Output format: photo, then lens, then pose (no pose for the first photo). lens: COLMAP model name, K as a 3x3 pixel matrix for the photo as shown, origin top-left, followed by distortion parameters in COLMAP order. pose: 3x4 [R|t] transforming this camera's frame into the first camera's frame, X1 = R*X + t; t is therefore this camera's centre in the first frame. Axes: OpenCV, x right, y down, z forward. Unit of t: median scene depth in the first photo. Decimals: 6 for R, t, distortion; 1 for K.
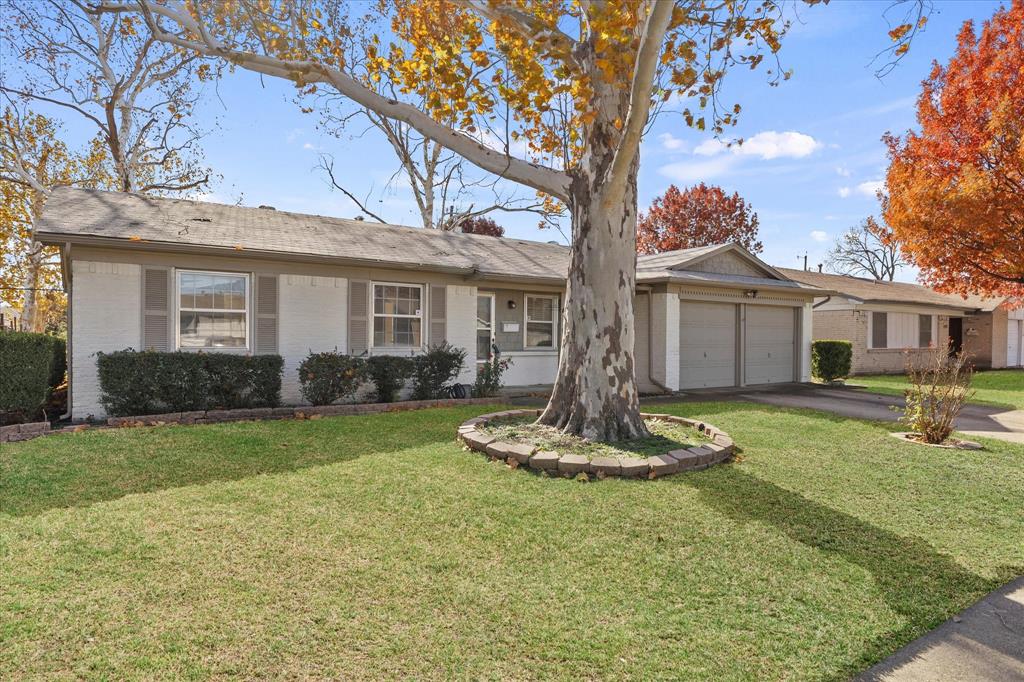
lens RADIAL K [[524.0, 0, 512.0], [0, 524.0, 341.0], [0, 0, 1]] dist [-0.001743, -0.000155]
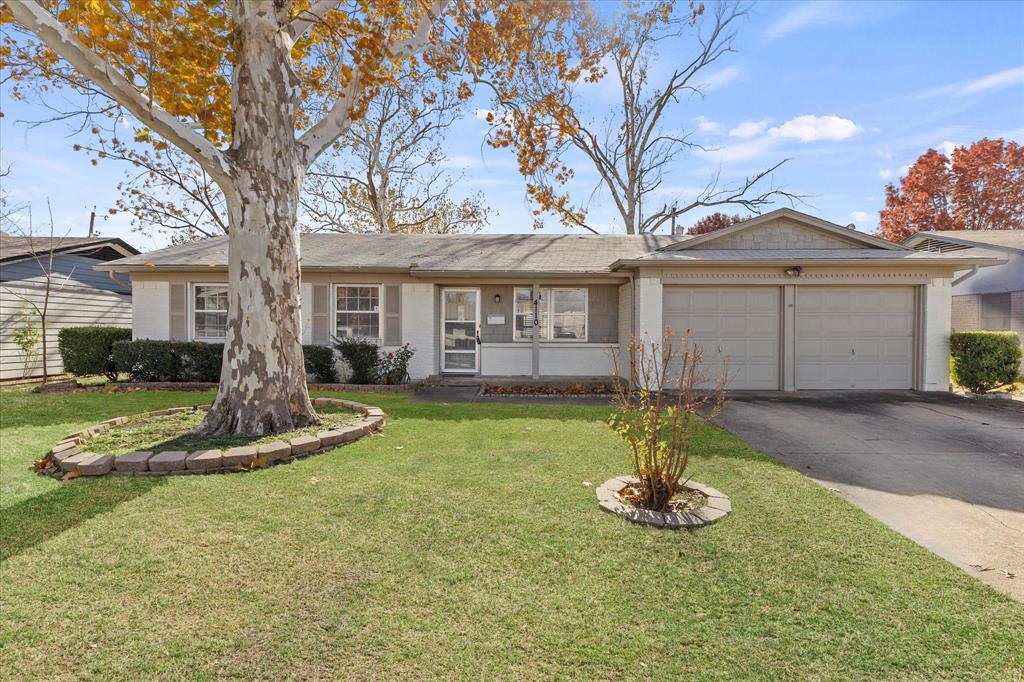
lens RADIAL K [[443.0, 0, 509.9], [0, 443.0, 334.5], [0, 0, 1]] dist [0.003438, 0.000221]
pose [[0.858843, 0.002526, -0.512233, 0.483066], [0.000108, 0.999987, 0.005112, -0.001009], [0.512239, -0.004445, 0.858831, 0.249528]]
